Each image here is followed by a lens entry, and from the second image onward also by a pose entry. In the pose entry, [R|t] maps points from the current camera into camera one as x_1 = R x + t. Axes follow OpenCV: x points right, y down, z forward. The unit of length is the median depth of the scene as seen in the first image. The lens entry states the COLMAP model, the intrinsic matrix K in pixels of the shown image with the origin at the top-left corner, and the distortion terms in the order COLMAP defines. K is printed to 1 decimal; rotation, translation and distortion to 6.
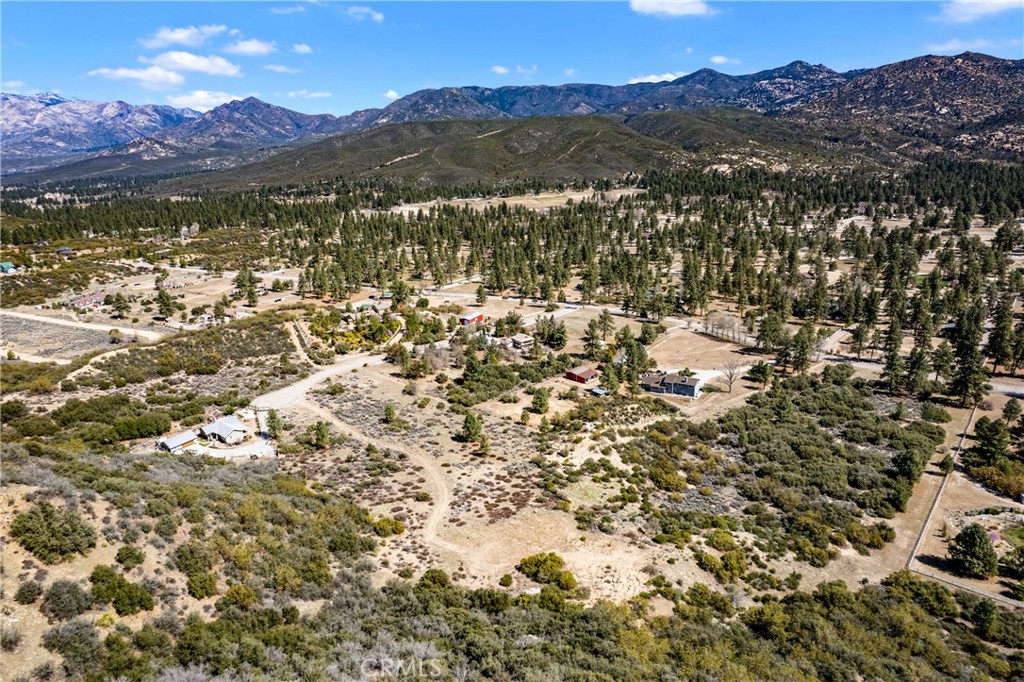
lens RADIAL K [[655.1, 0, 509.8], [0, 655.1, 346.8], [0, 0, 1]] dist [-0.079909, 0.074979]
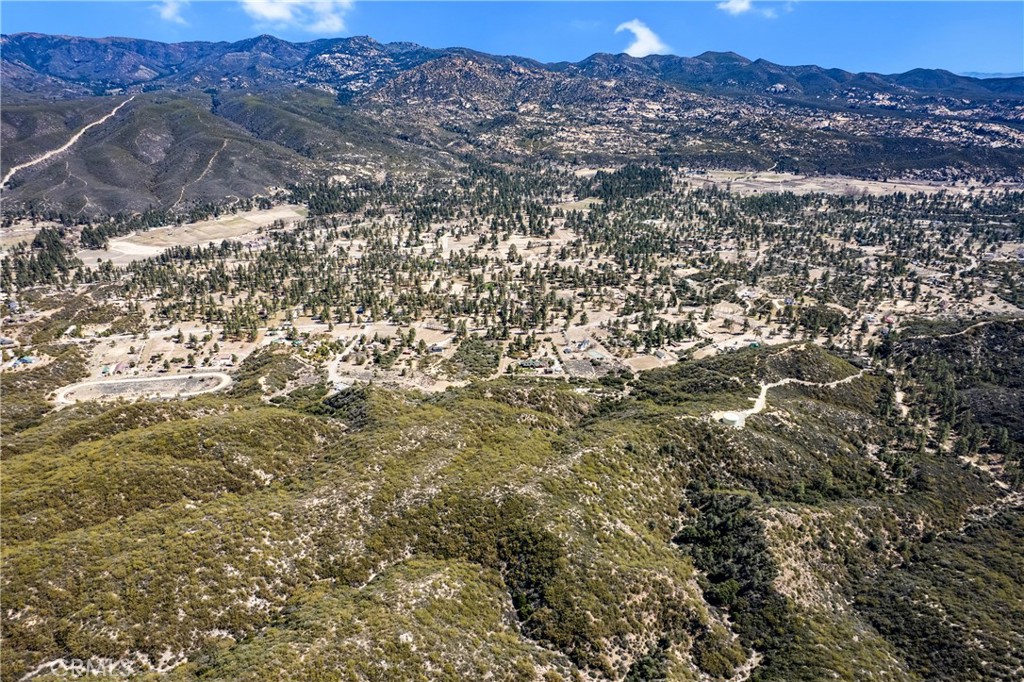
lens RADIAL K [[655.1, 0, 509.3], [0, 655.1, 345.5], [0, 0, 1]] dist [-0.079909, 0.074979]
pose [[0.804109, -0.206349, 0.557520, -1.075002], [0.155243, 0.978171, 0.138134, -0.300164], [-0.573854, -0.024523, 0.818590, -1.624876]]
